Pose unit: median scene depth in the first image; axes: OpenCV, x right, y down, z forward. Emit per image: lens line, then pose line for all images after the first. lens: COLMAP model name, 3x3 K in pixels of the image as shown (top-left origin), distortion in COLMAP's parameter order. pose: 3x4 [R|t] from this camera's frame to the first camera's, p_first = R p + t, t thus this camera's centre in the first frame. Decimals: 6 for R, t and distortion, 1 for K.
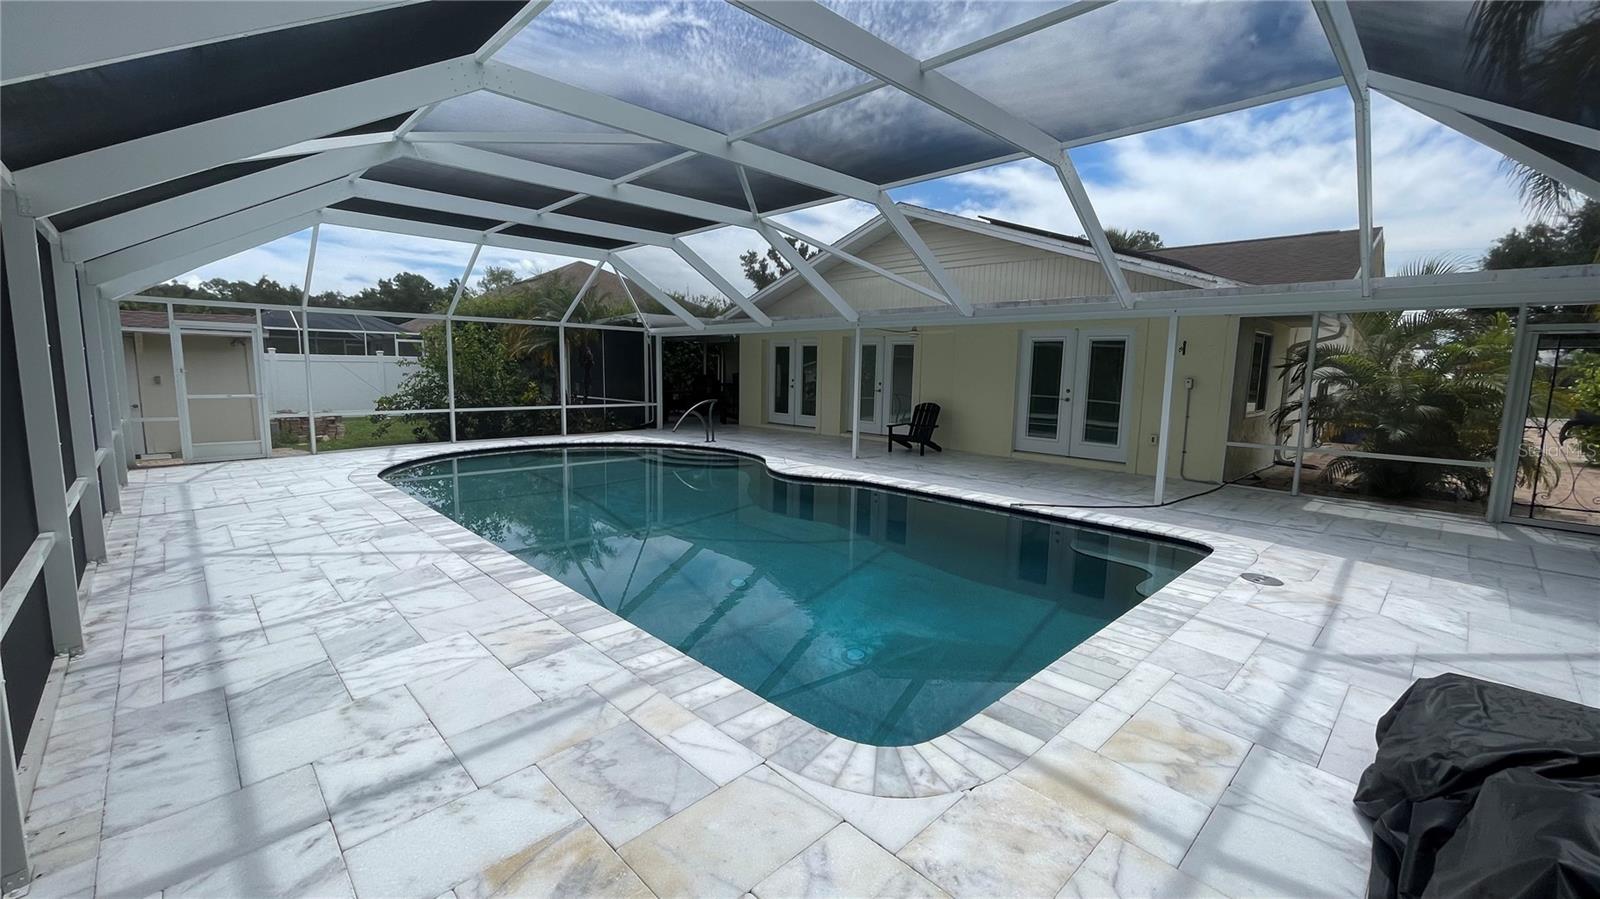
lens RADIAL K [[653.8, 0, 804.1], [0, 653.8, 455.3], [0, 0, 1]] dist [-0.023943, 0.000010]
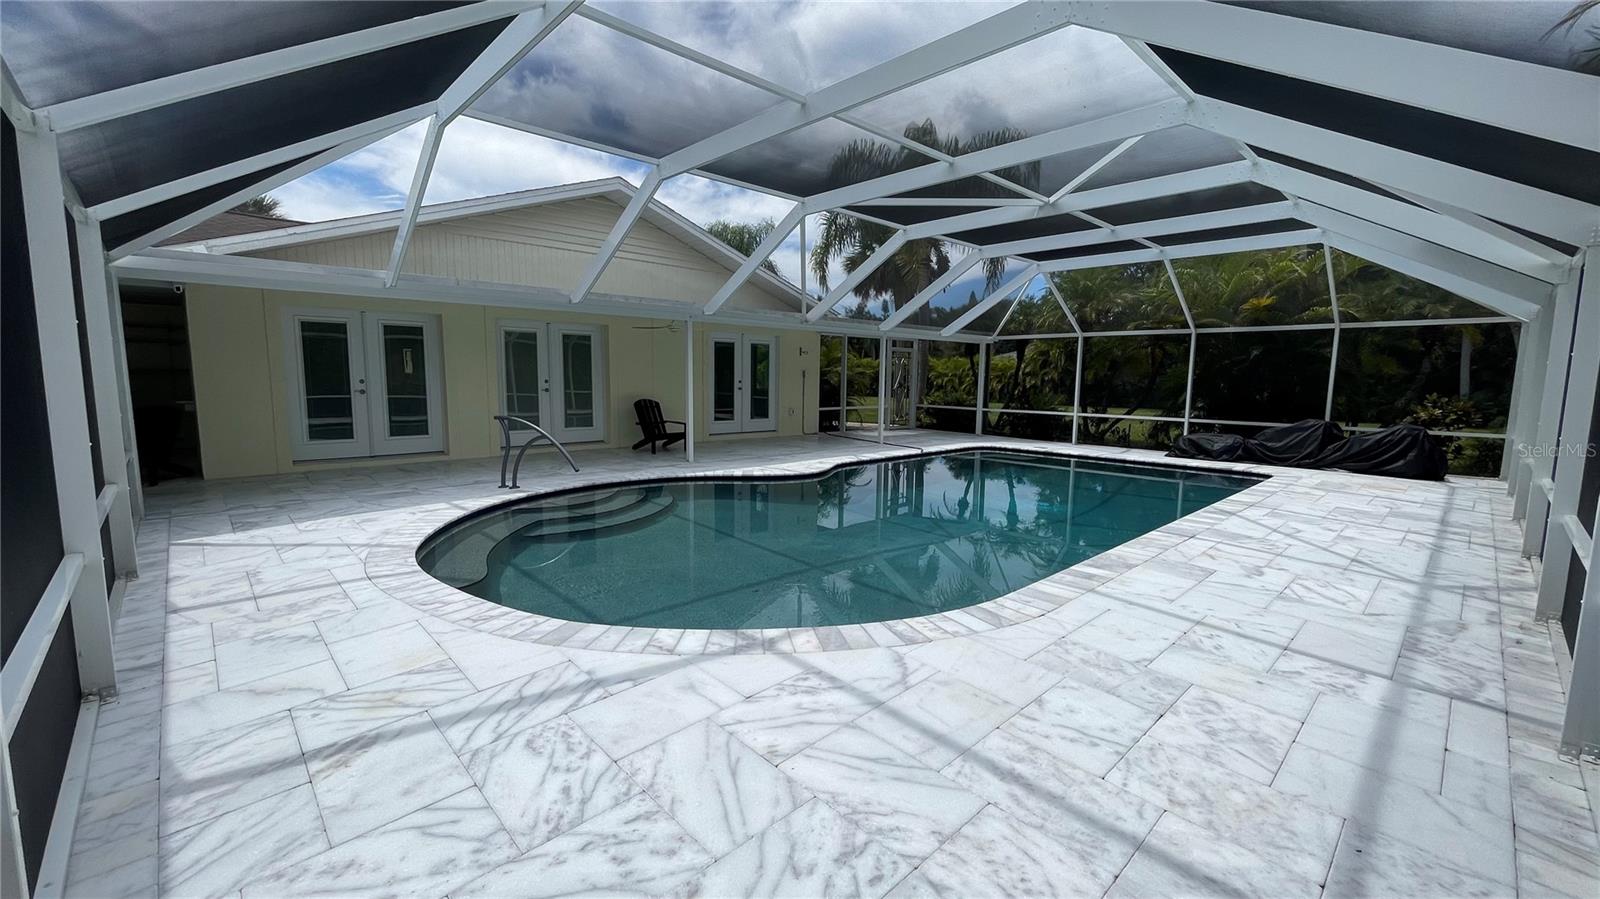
lens RADIAL K [[645.7, 0, 778.6], [0, 645.7, 449.6], [0, 0, 1]] dist [0.000670, 0.000229]
pose [[0.038864, -0.138996, 0.989530, -0.841668], [0.113729, 0.984459, 0.133817, -0.123655], [-0.992751, 0.107337, 0.054068, 0.829389]]
